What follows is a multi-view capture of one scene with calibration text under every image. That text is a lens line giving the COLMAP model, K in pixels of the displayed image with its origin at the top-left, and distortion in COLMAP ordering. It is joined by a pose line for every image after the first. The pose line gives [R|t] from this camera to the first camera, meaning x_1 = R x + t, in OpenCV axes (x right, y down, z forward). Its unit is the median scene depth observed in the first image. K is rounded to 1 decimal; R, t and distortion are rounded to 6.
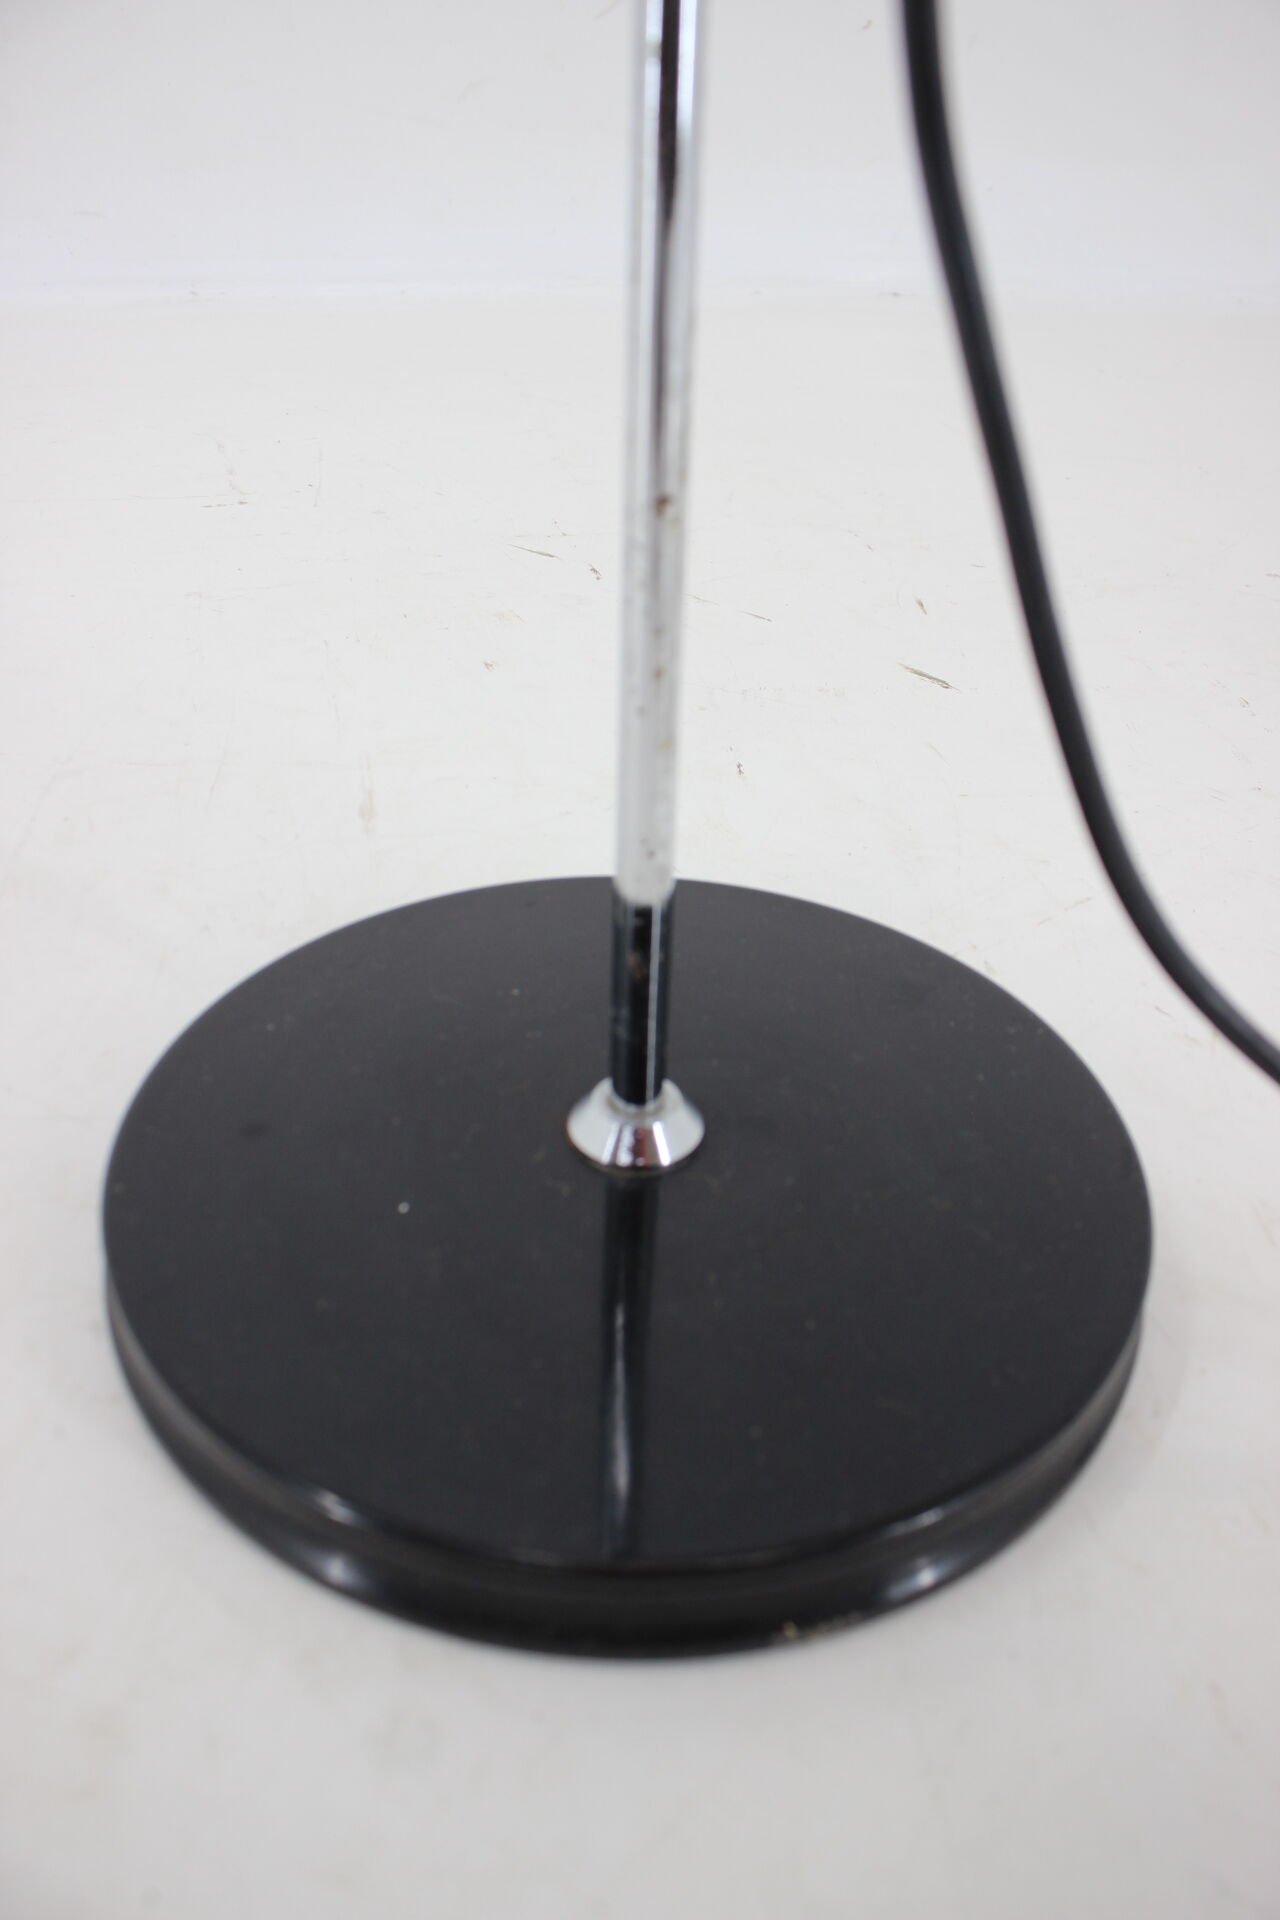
lens RADIAL K [[1597.1, 0, 646.9], [0, 1597.1, 964.1], [0, 0, 1]] dist [-0.148720, 0.106588]
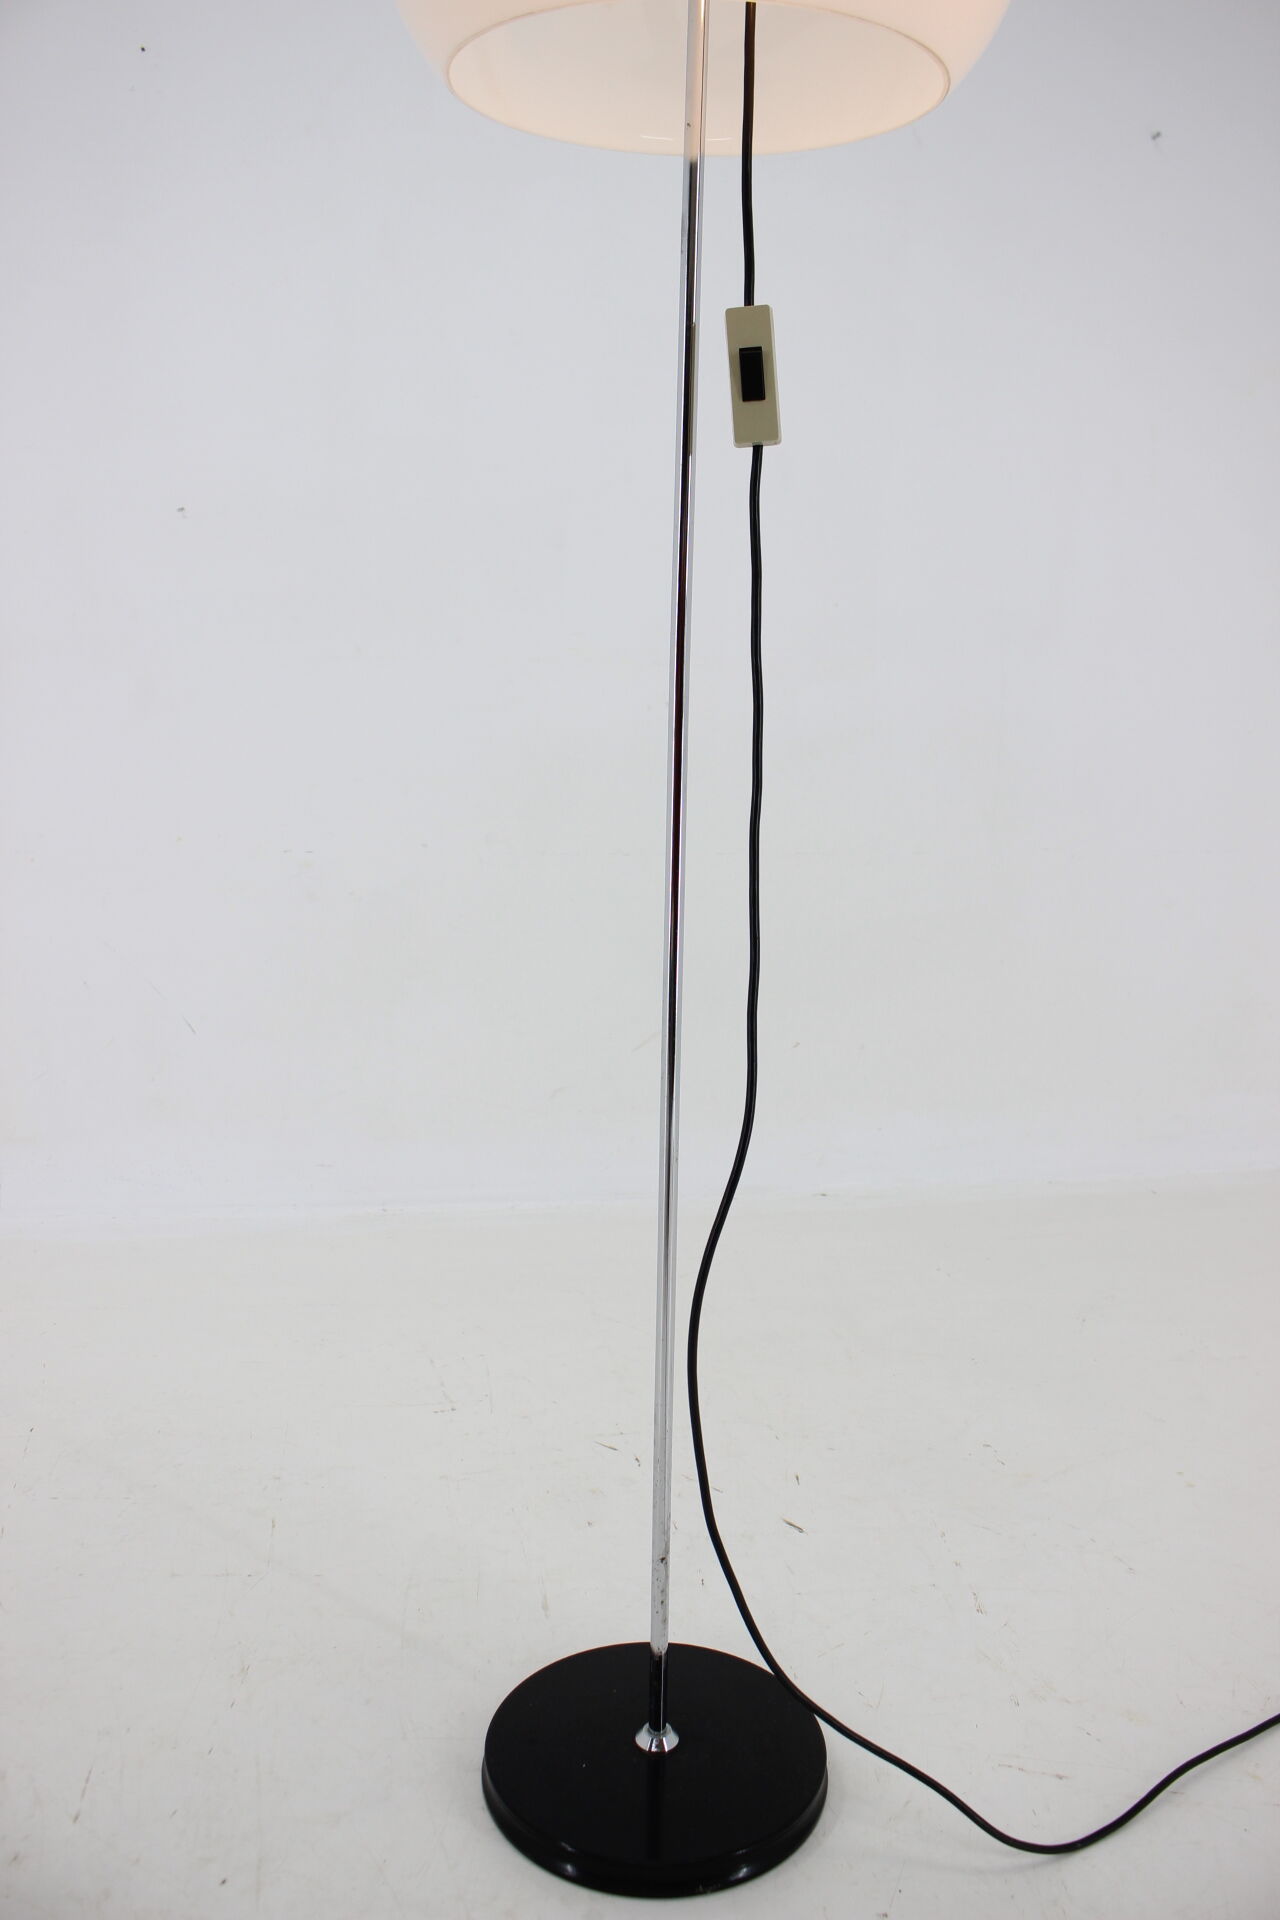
lens RADIAL K [[1597.1, 0, 651.4], [0, 1597.1, 968.4], [0, 0, 1]] dist [-0.148720, 0.106588]
pose [[0.999838, -0.012532, -0.012940, 0.039221], [0.006708, 0.925690, -0.378225, -0.144317], [0.016718, 0.378076, 0.925623, -2.324827]]
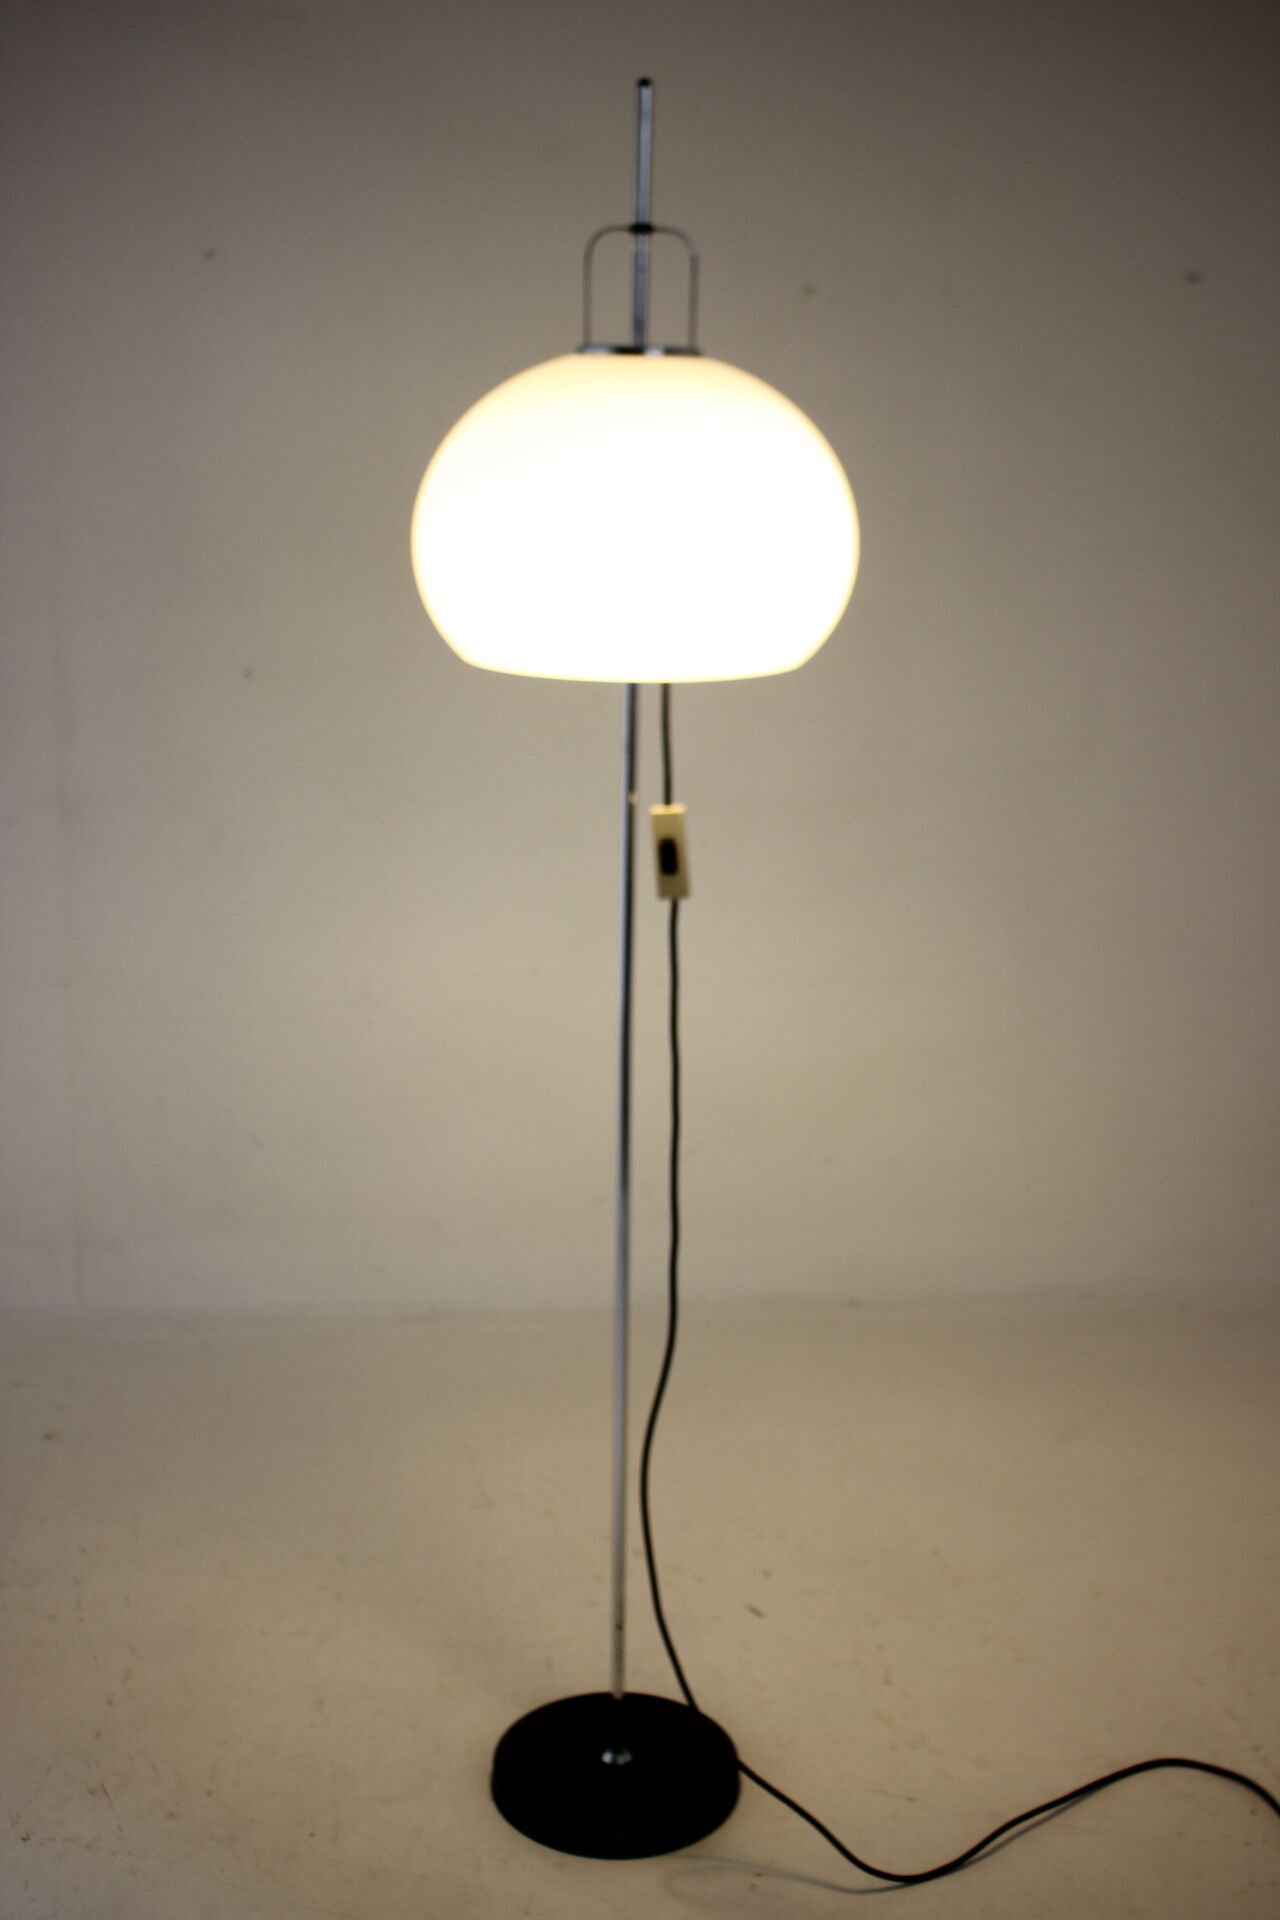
lens RADIAL K [[2193.4, 0, 657.8], [0, 2193.4, 959.3], [0, 0, 1]] dist [-0.082920, 0.000000]
pose [[0.996412, 0.003283, -0.084573, 0.588716], [-0.031685, 0.941054, -0.336770, 0.045817], [0.078482, 0.338242, 0.937781, -5.187461]]
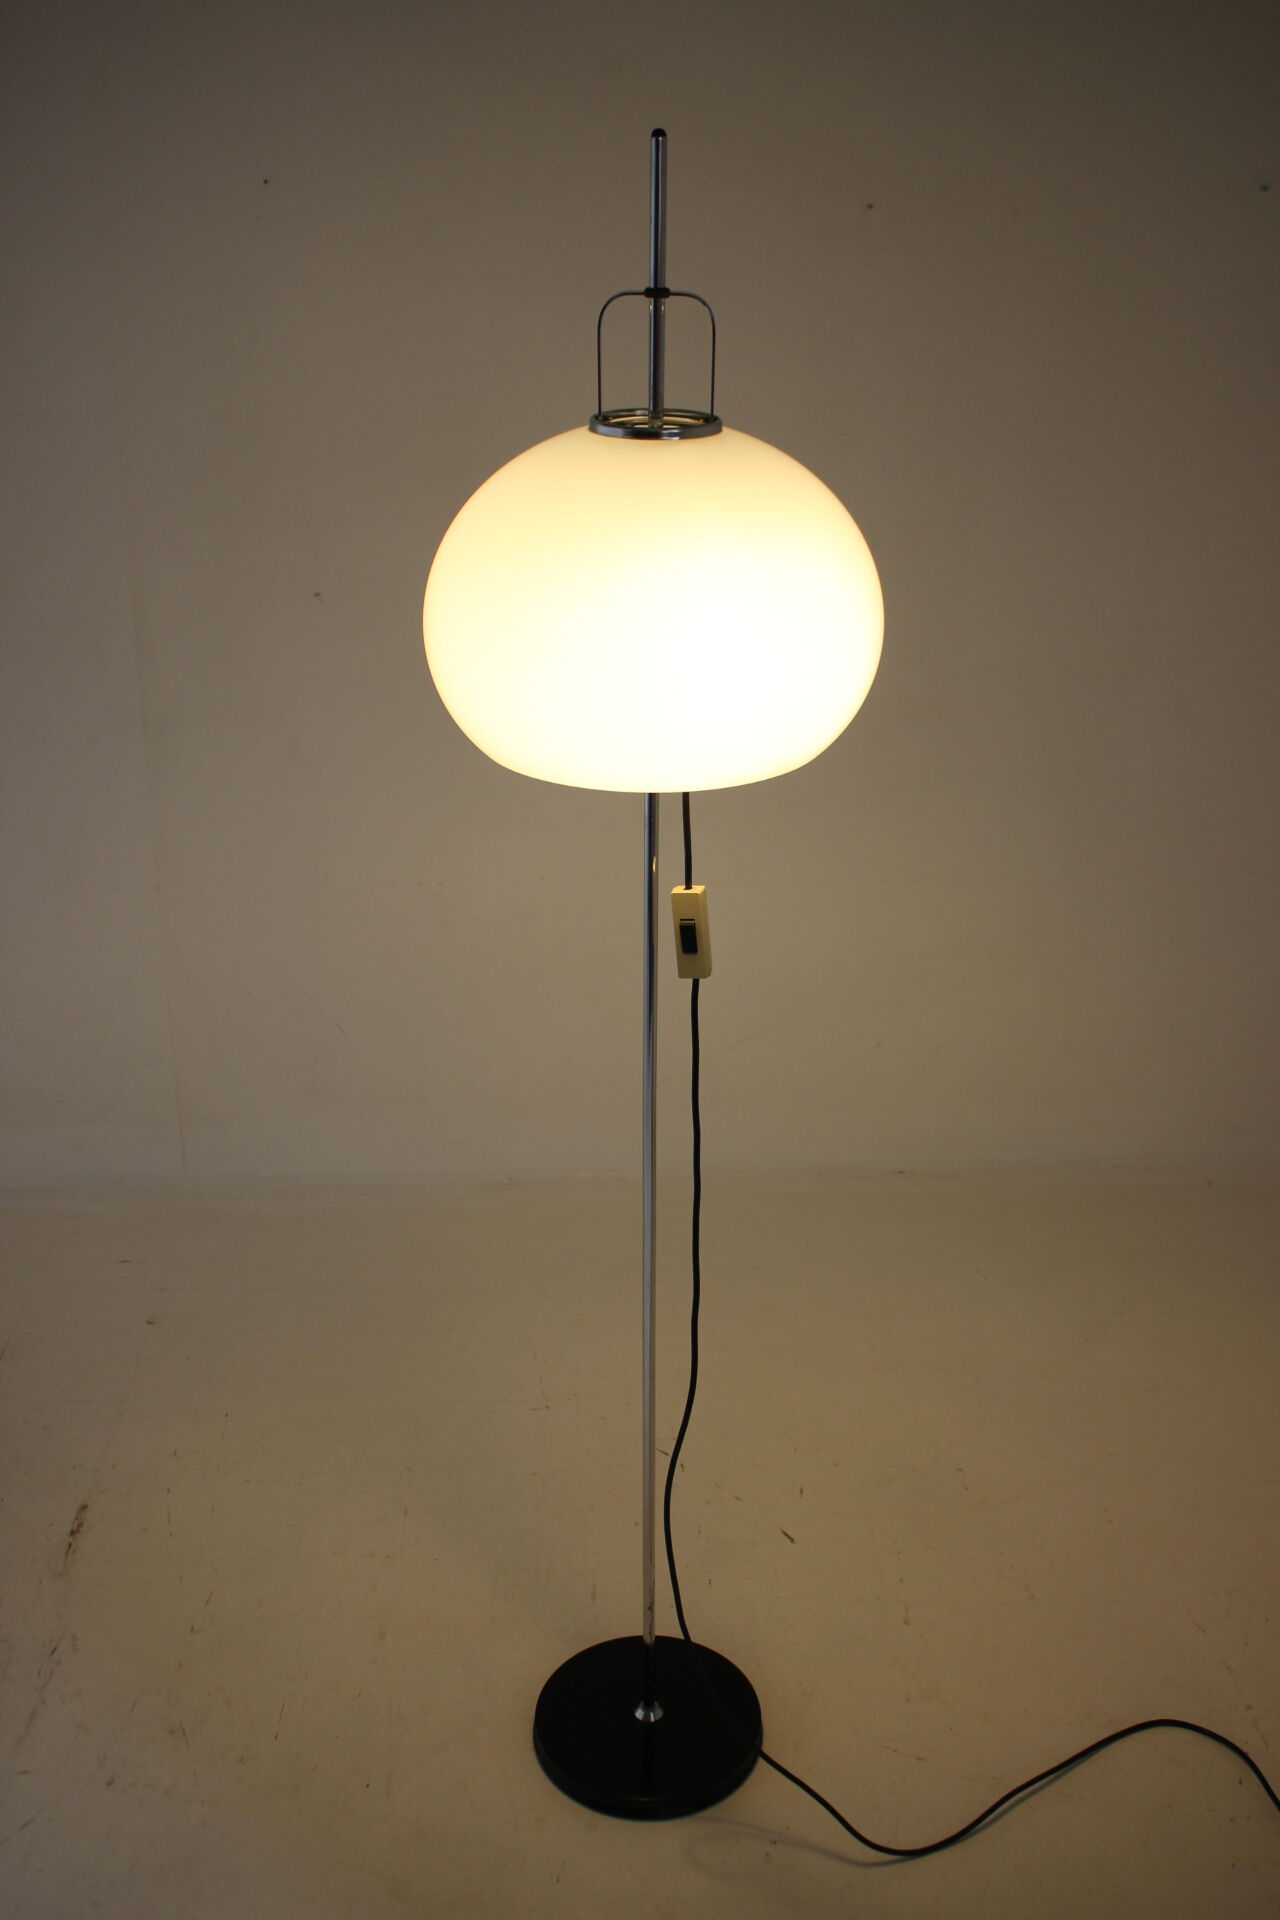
lens RADIAL K [[1926.0, 0, 644.5], [0, 1926.0, 965.9], [0, 0, 1]] dist [-0.089194, 0.000000]
pose [[0.989601, 0.025919, -0.141488, 0.707103], [-0.050836, 0.983175, -0.175447, -1.065511], [0.134560, 0.180815, 0.974269, -4.785485]]
